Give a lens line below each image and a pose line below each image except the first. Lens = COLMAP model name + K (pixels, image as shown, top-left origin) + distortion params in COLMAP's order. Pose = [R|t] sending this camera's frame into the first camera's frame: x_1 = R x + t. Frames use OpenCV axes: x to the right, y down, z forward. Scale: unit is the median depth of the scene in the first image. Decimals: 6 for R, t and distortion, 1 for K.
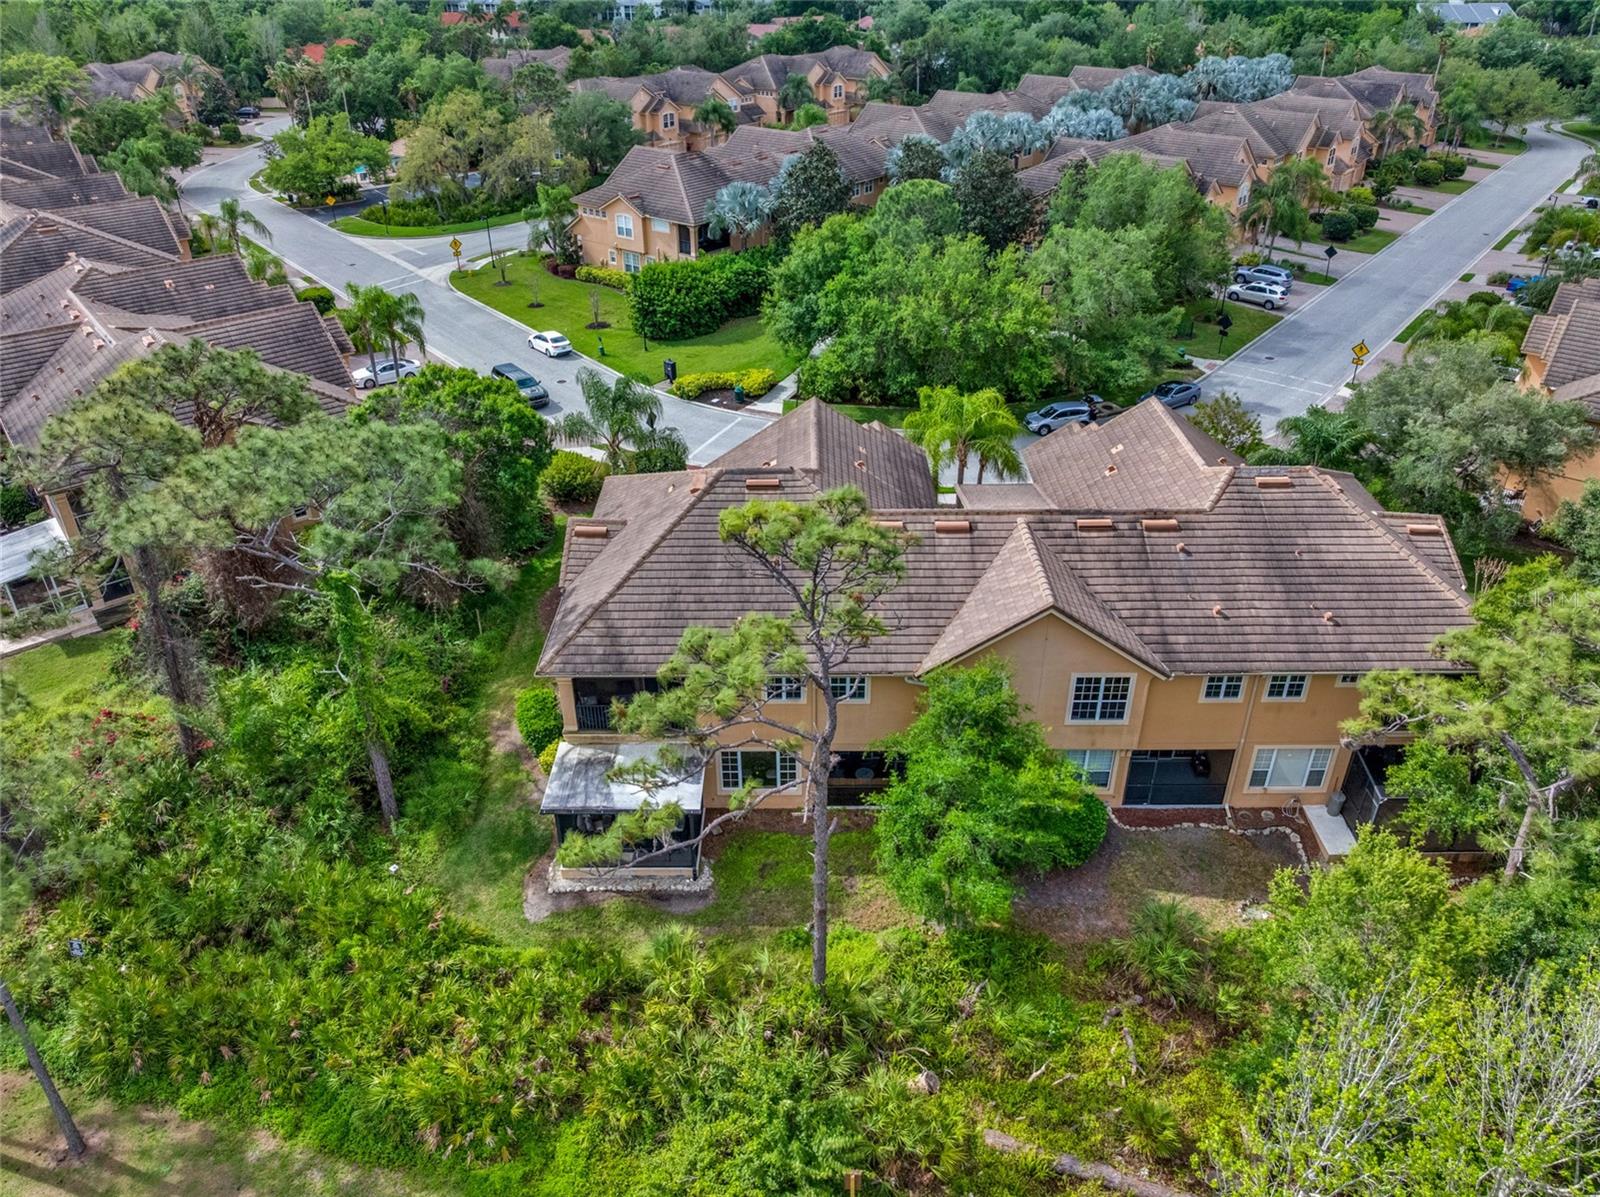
lens RADIAL K [[1123.4, 0, 800.9], [0, 1123.4, 612.7], [0, 0, 1]] dist [-0.046219, 0.005086]
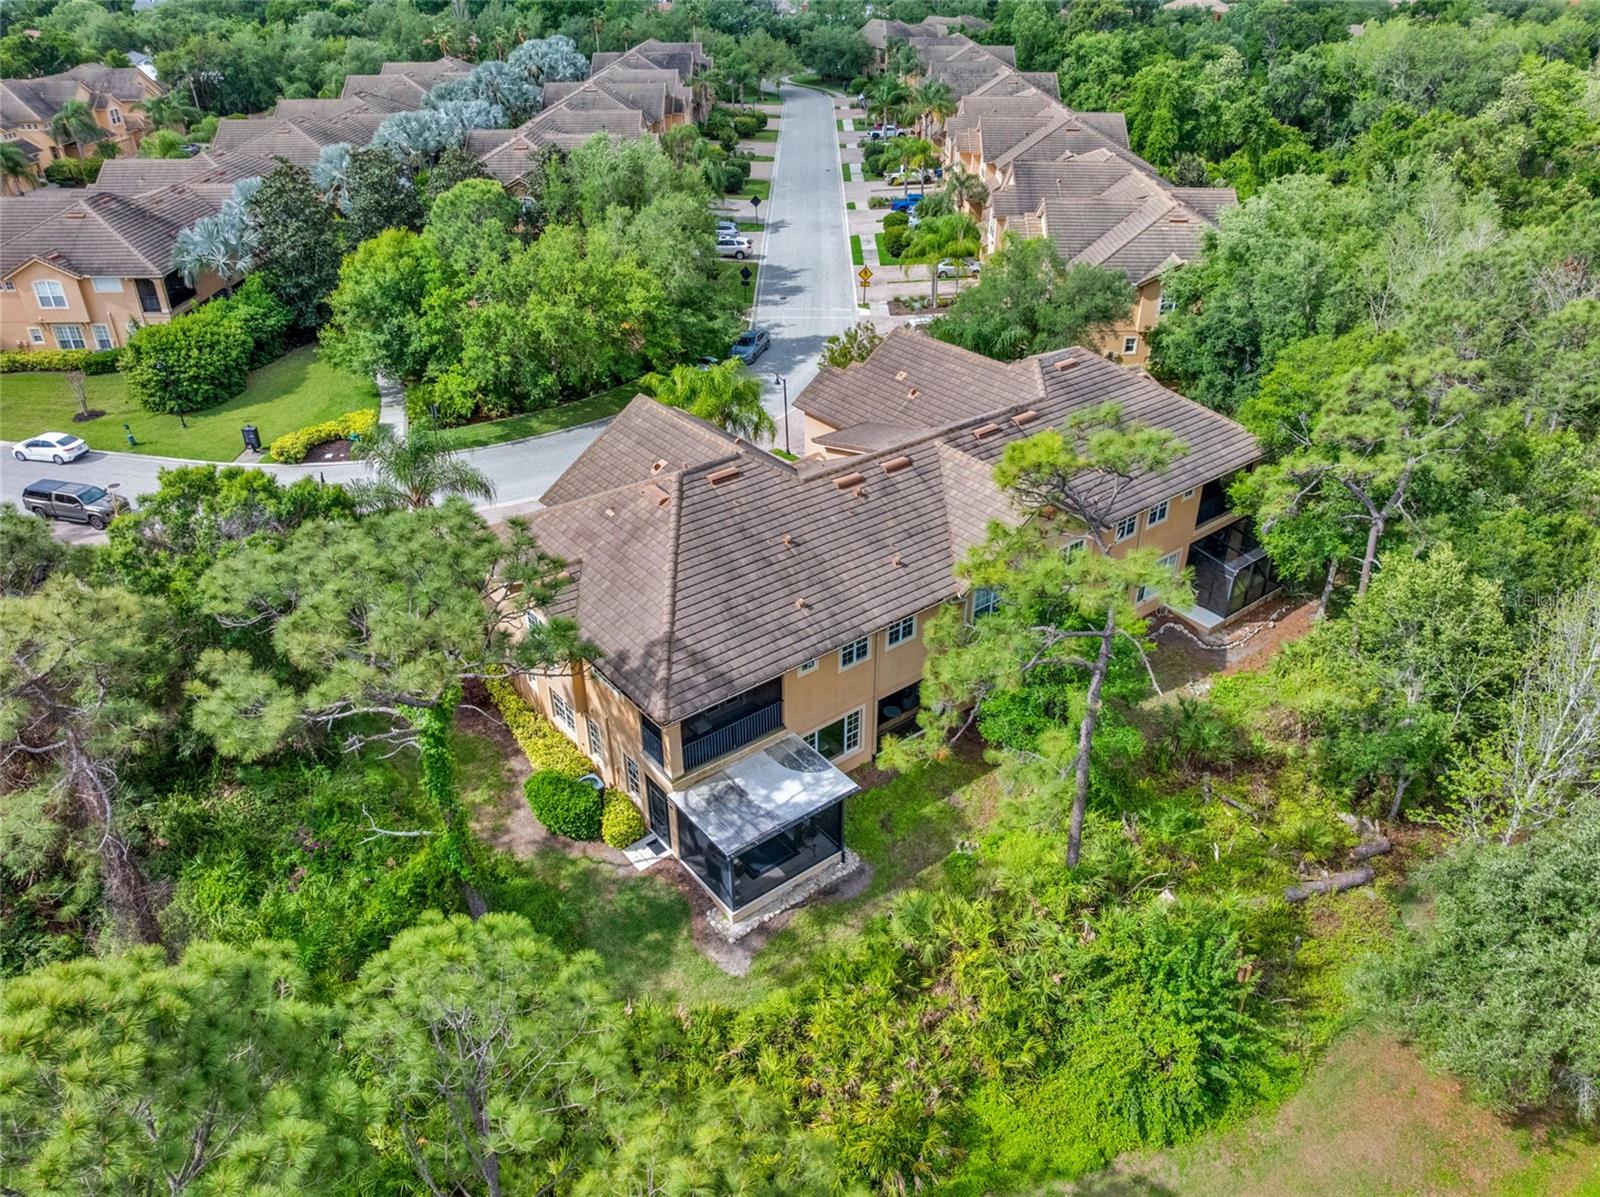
lens RADIAL K [[1123.4, 0, 800.9], [0, 1123.4, 612.7], [0, 0, 1]] dist [-0.046219, 0.005086]
pose [[0.780746, -0.325933, 0.533108, -0.251001], [0.323646, 0.940753, 0.101174, -0.036313], [-0.534499, 0.093547, 0.839976, 0.067698]]
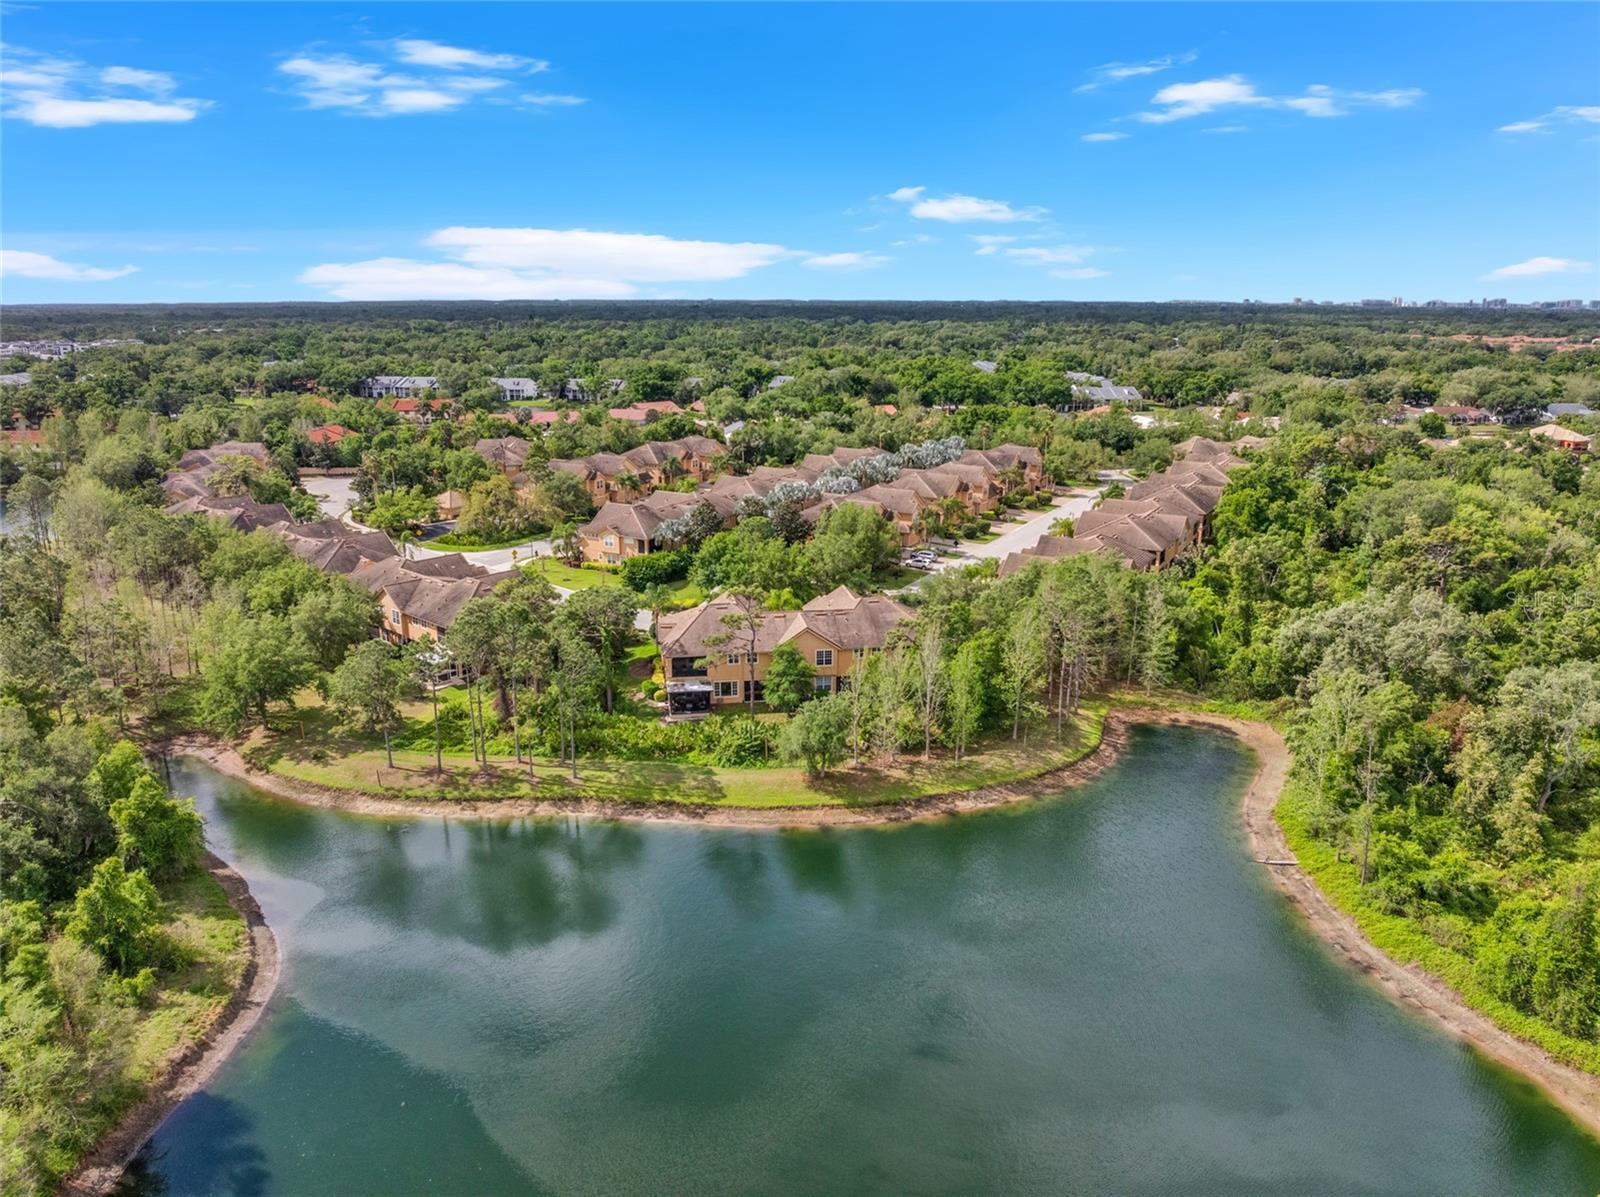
lens RADIAL K [[1123.4, 0, 800.9], [0, 1123.4, 612.7], [0, 0, 1]] dist [-0.046219, 0.005086]
pose [[0.987490, -0.035788, 0.153566, -0.142168], [0.076638, 0.960065, -0.269075, 0.372214], [-0.137803, 0.277478, 0.950798, -0.999926]]
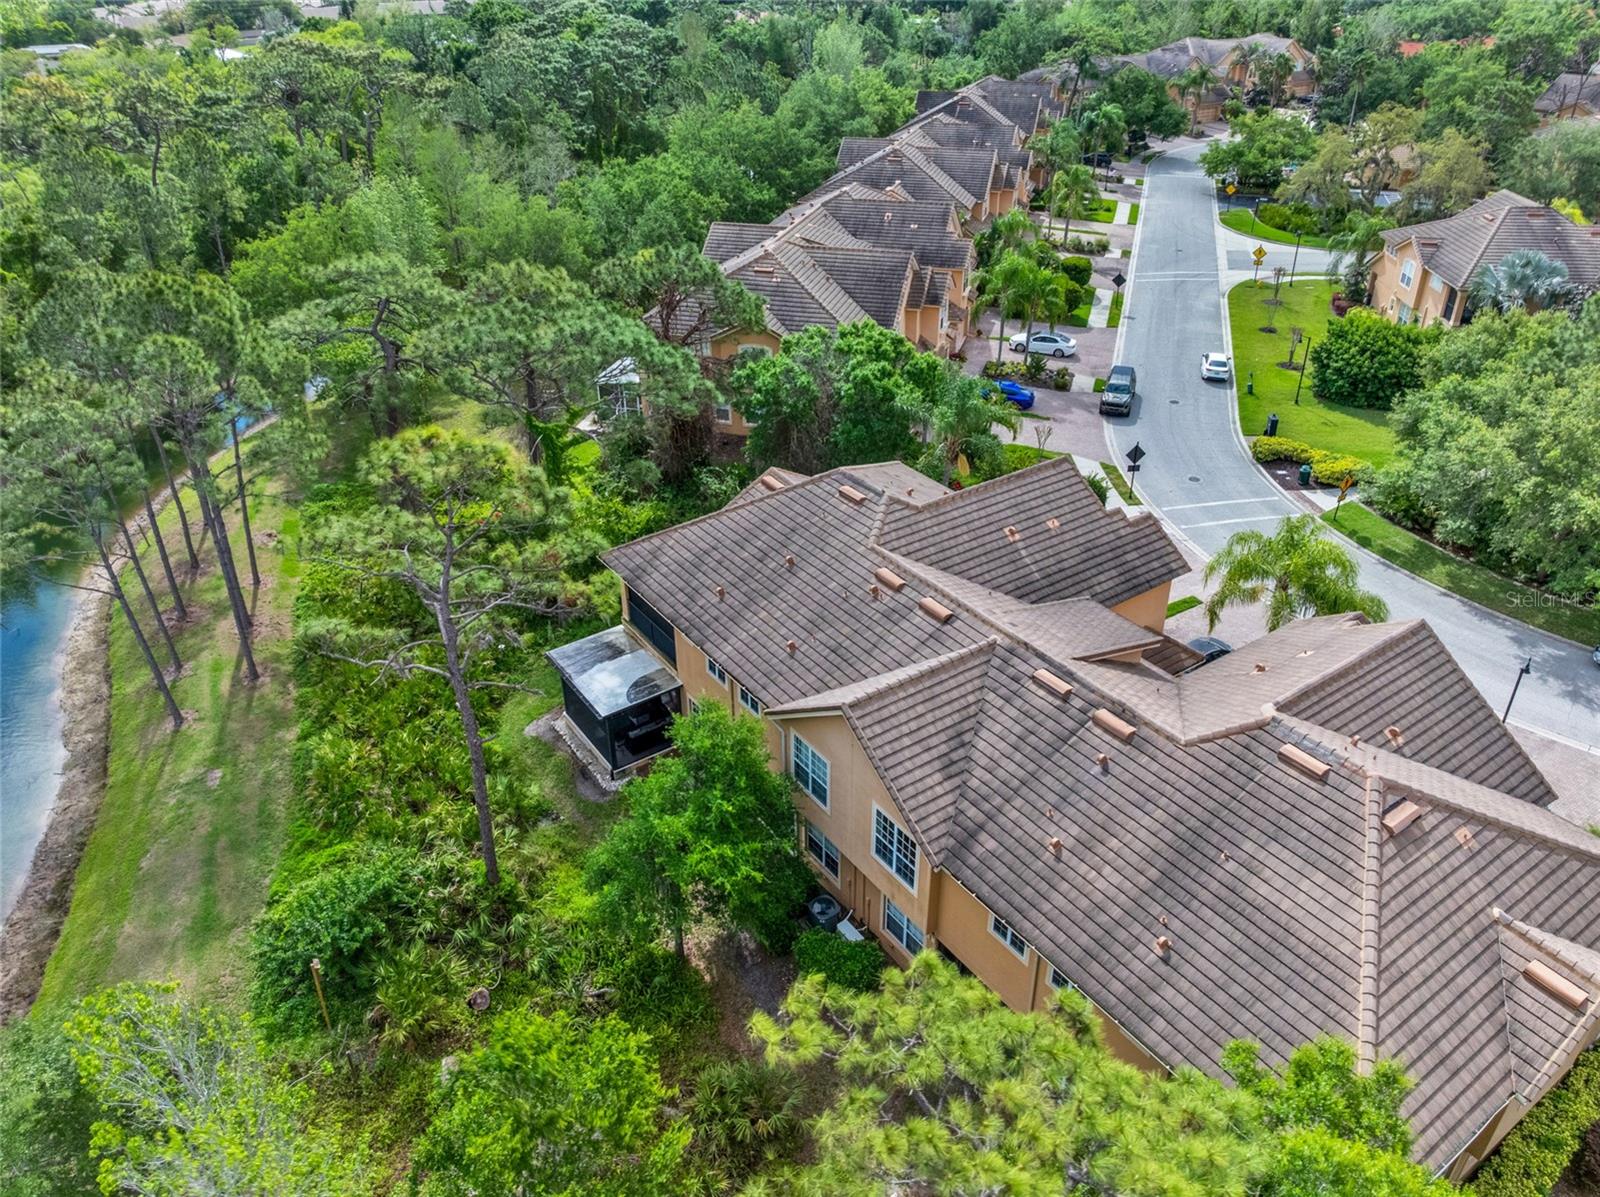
lens RADIAL K [[1123.4, 0, 800.9], [0, 1123.4, 612.7], [0, 0, 1]] dist [-0.046219, 0.005086]
pose [[0.564831, 0.430257, -0.704162, 0.315290], [-0.422590, 0.883748, 0.201015, -0.093467], [0.708790, 0.184032, 0.680991, 0.141880]]
